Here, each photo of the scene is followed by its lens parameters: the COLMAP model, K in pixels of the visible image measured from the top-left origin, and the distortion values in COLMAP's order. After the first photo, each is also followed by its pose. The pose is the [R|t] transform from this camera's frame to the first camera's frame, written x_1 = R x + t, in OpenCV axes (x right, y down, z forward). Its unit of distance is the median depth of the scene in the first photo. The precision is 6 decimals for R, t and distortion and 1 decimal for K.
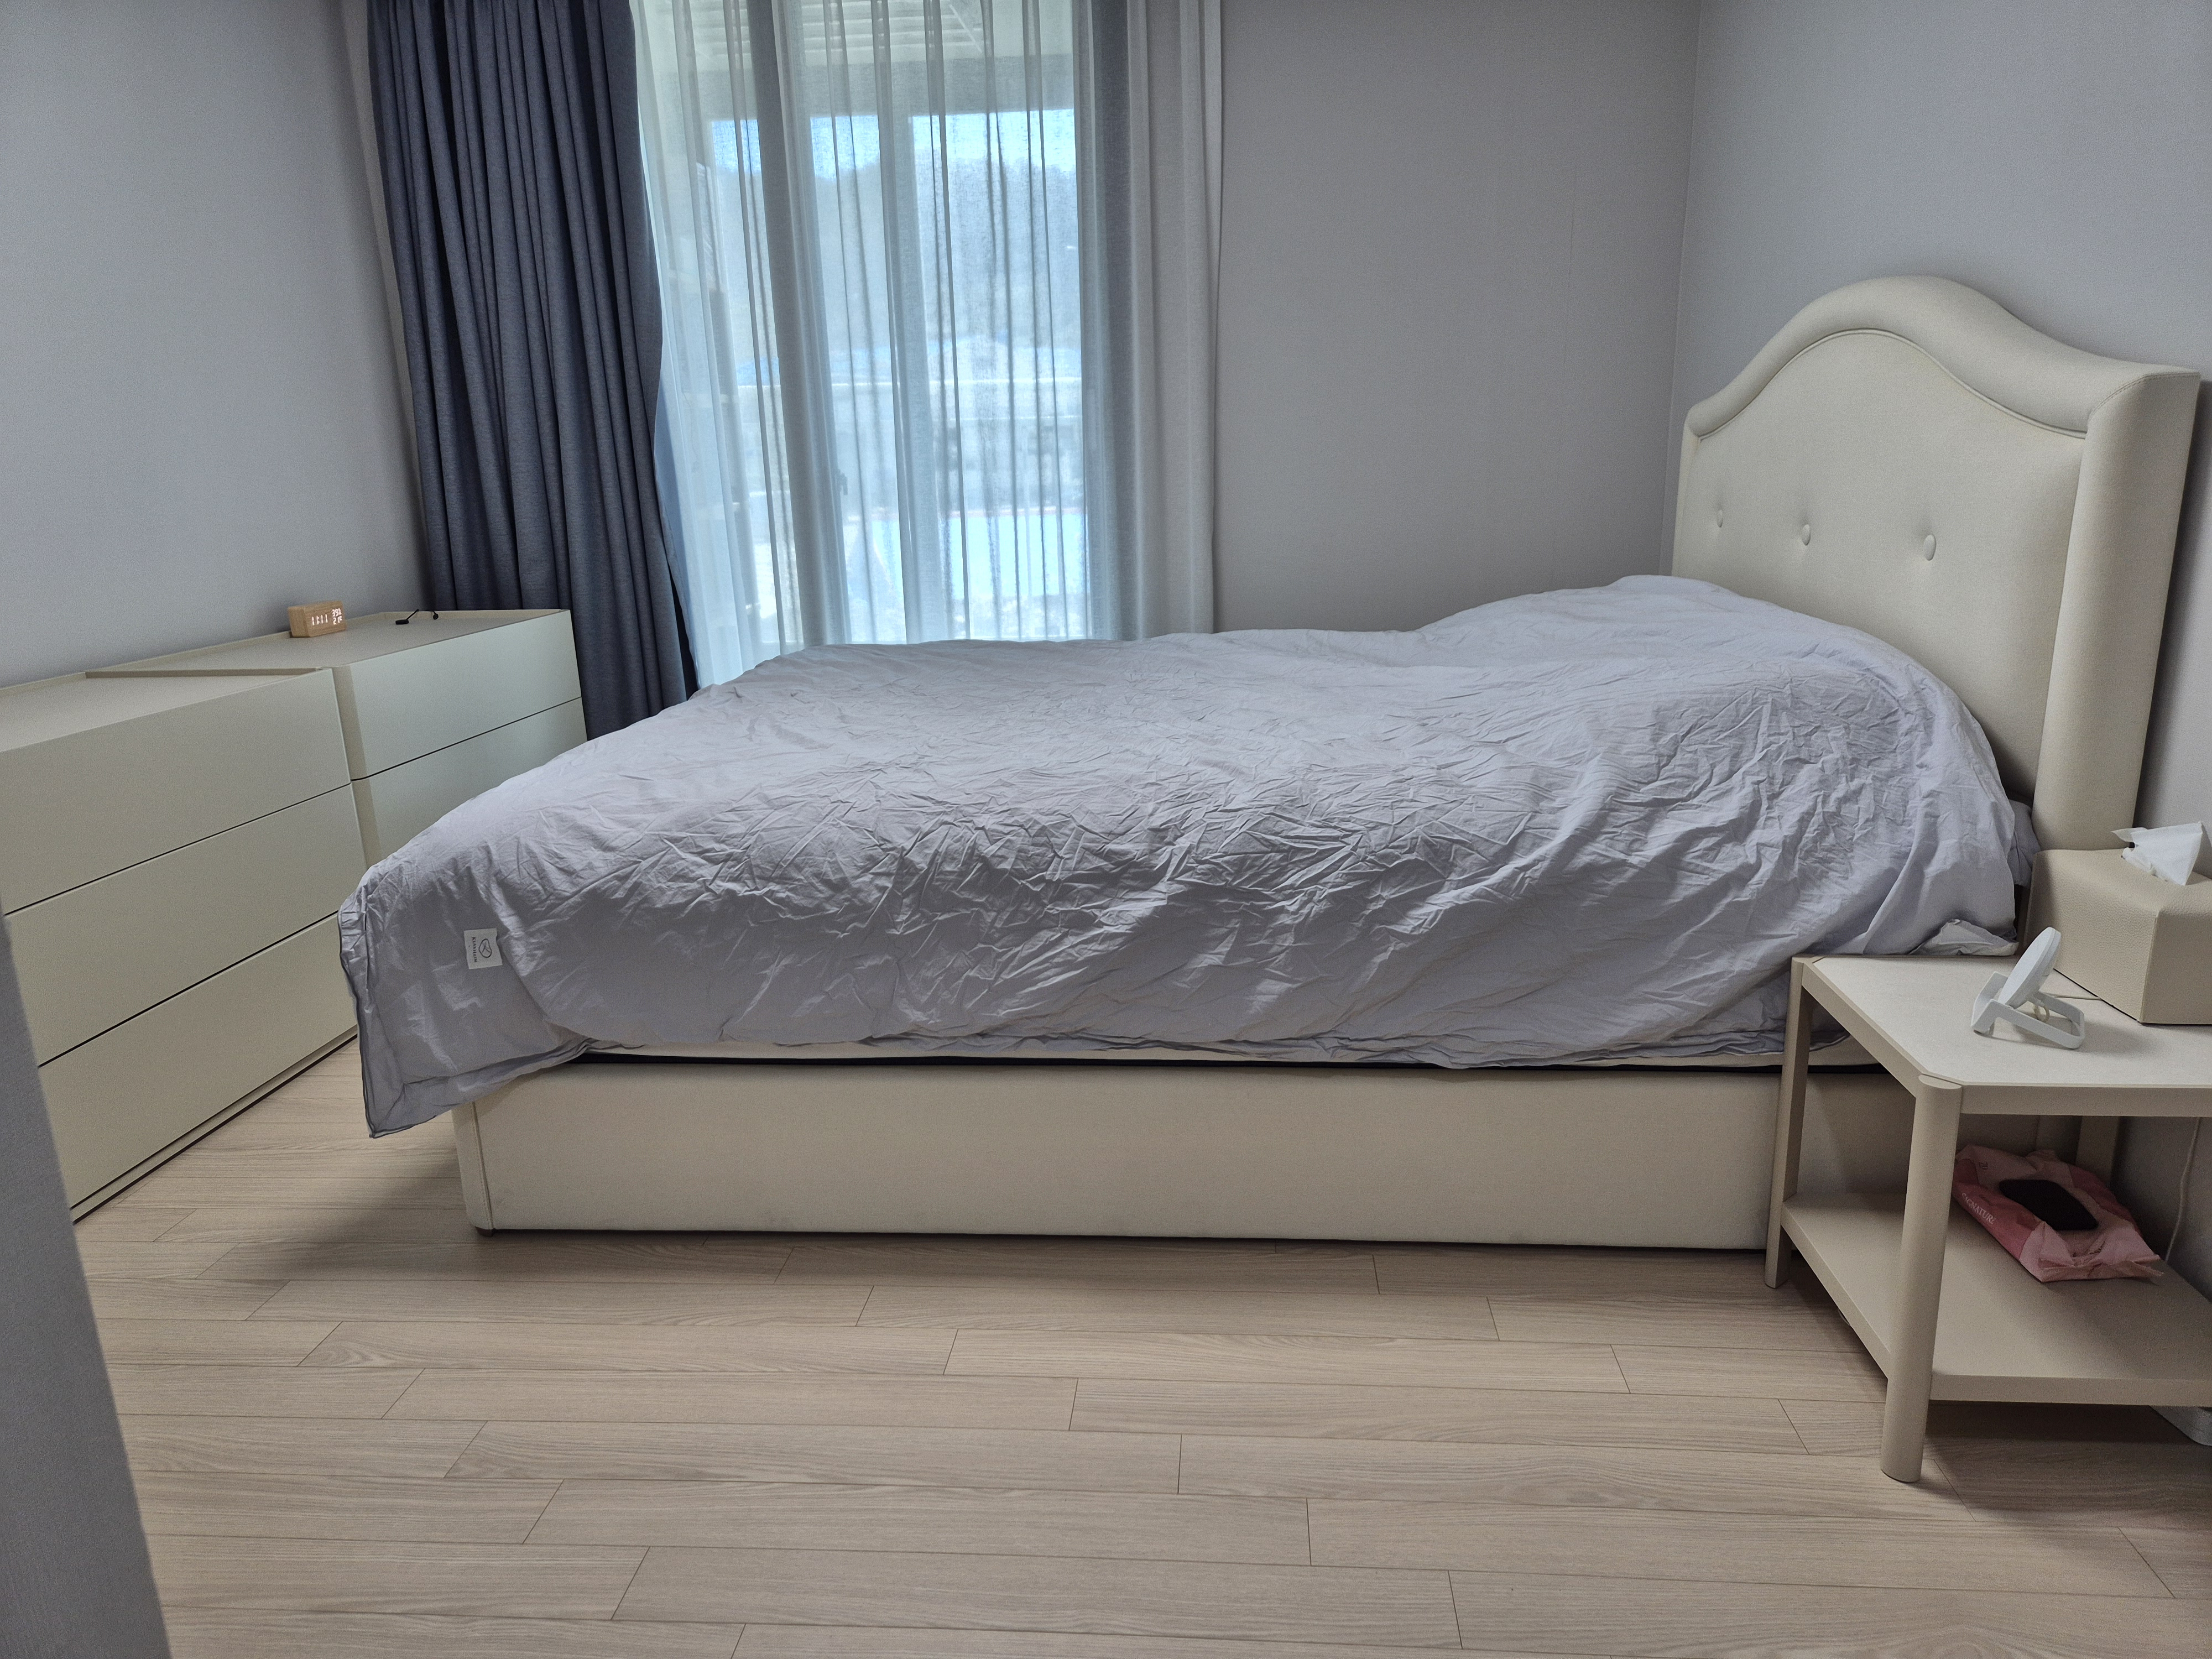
lens RADIAL K [[1485.6, 0, 1110.0], [0, 1485.6, 823.5], [0, 0, 1]] dist [0.031367, -0.000464]
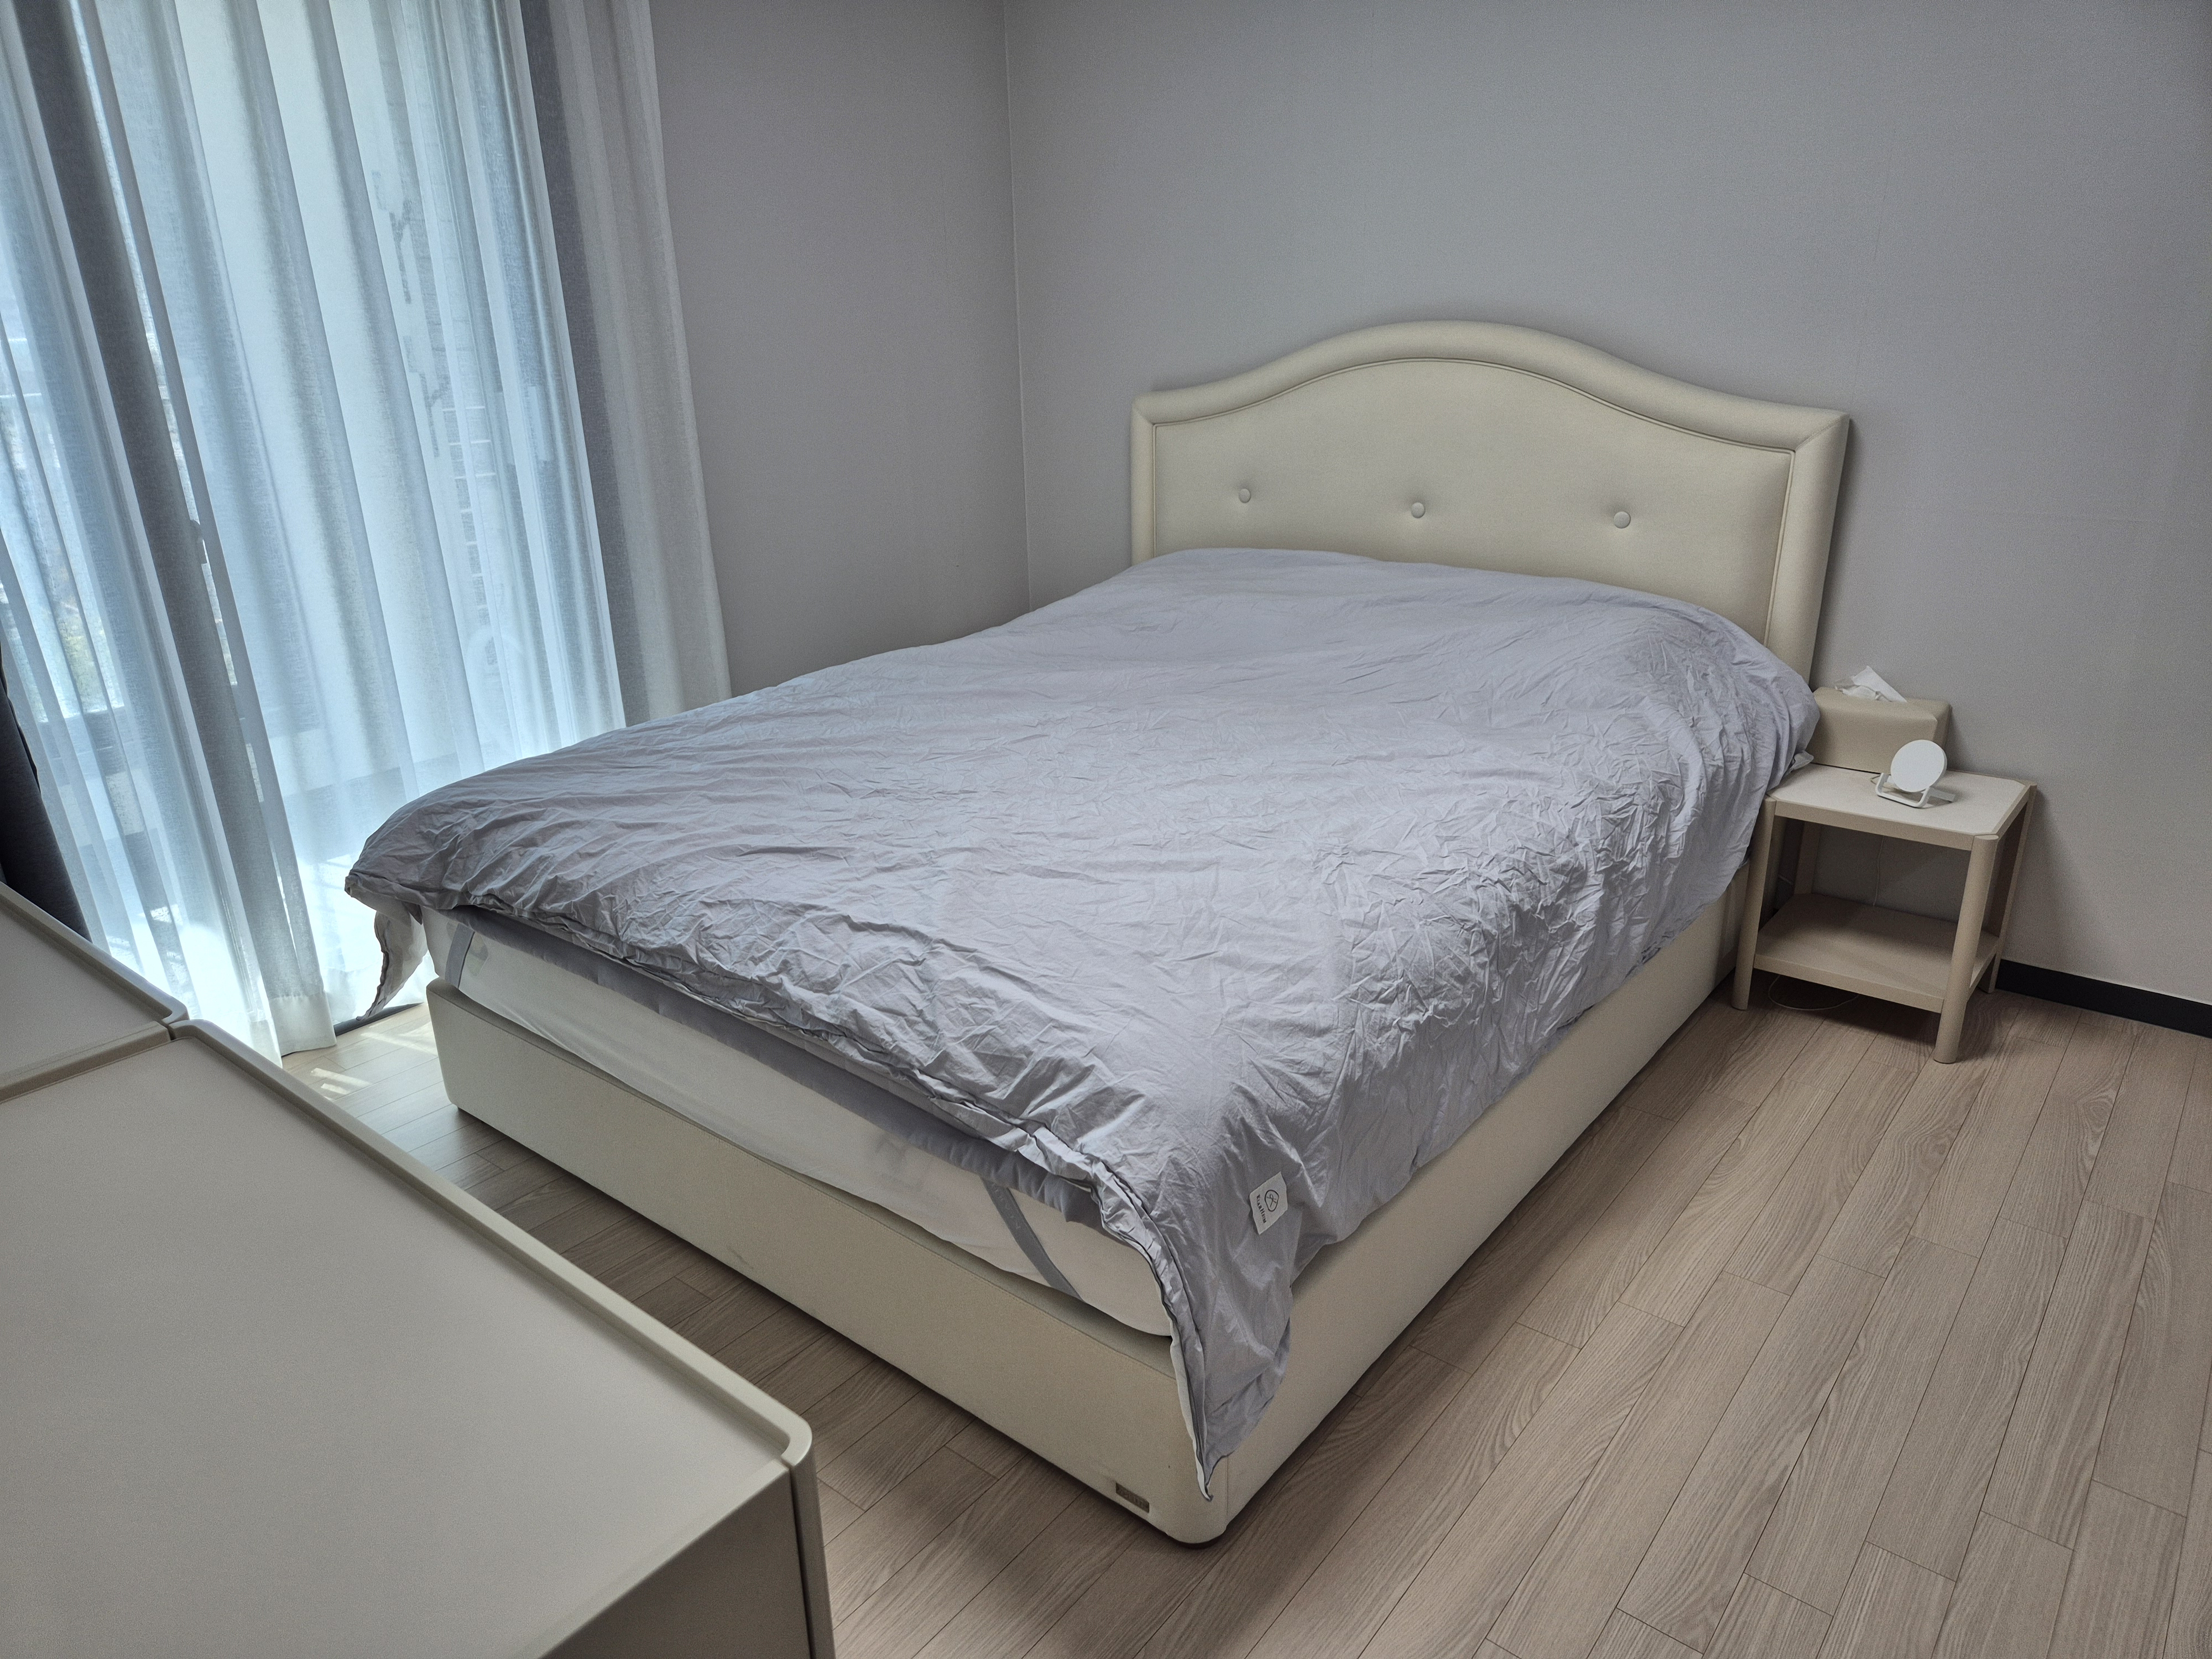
lens RADIAL K [[1485.6, 0, 1104.0], [0, 1485.6, 837.8], [0, 0, 1]] dist [0.031367, -0.000464]
pose [[0.567688, -0.276024, 0.775591, -1.071600], [0.216839, 0.958982, 0.182578, -0.284723], [-0.794174, 0.064531, 0.604255, 0.570126]]
